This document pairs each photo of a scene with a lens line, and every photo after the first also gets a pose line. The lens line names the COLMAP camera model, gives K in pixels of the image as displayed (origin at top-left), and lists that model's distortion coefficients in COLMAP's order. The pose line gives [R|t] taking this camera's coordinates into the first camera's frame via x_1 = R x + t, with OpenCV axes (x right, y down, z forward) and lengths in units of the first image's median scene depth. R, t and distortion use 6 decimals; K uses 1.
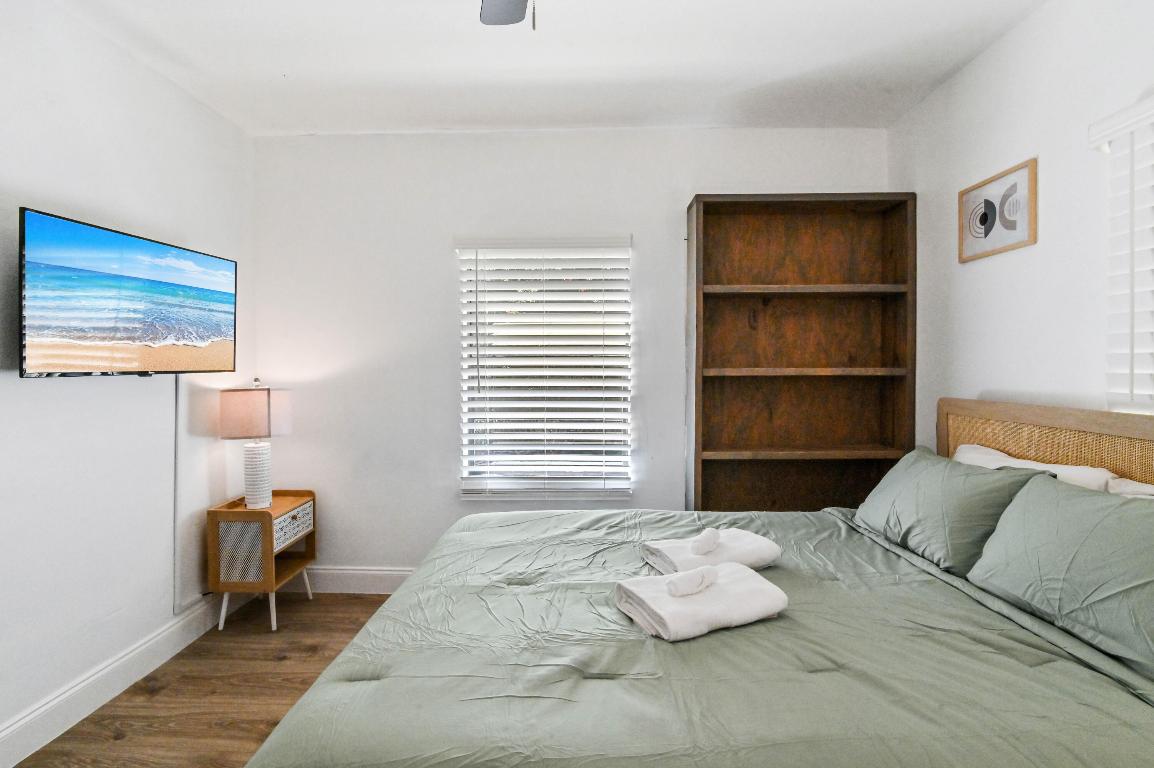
lens RADIAL K [[538.9, 0, 589.3], [0, 538.9, 353.8], [0, 0, 1]] dist [-0.017237, -0.000132]
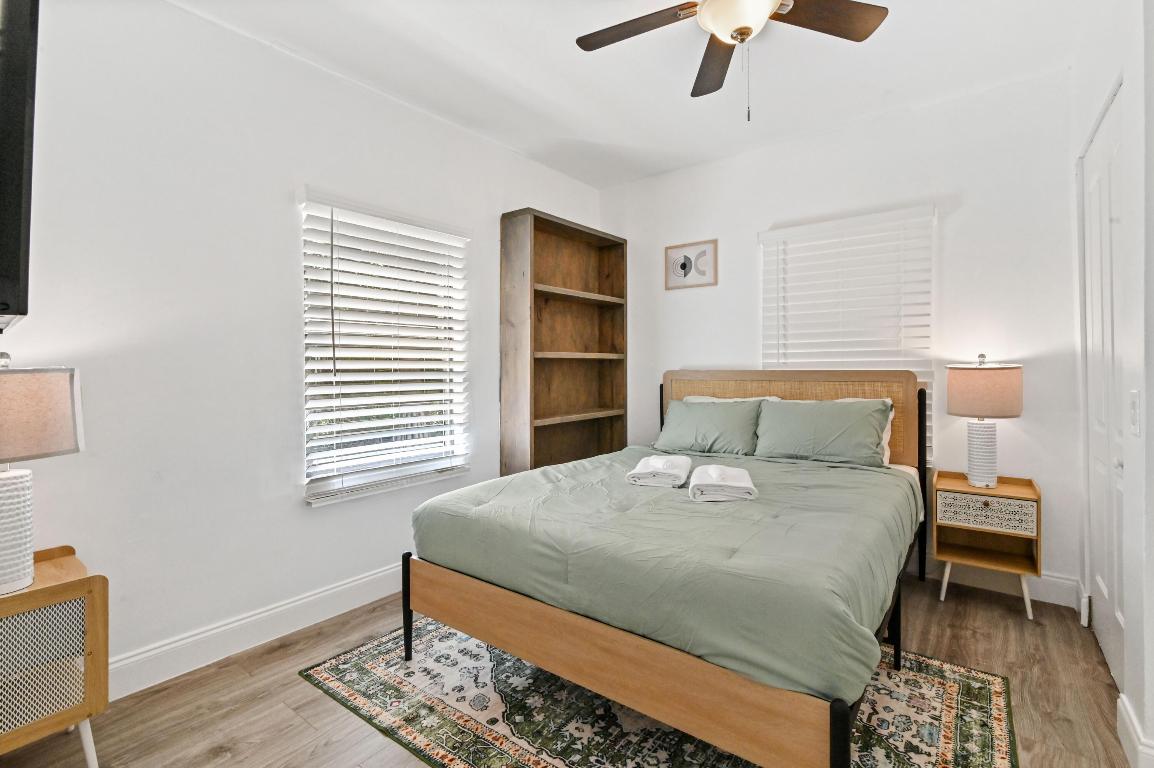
lens RADIAL K [[551.3, 0, 571.5], [0, 551.3, 351.9], [0, 0, 1]] dist [0.001336, -0.000005]
pose [[0.592084, 0.020500, 0.805615, -0.744548], [-0.012746, 0.999790, -0.016073, 0.046551], [-0.805775, -0.000752, 0.592221, 0.195130]]
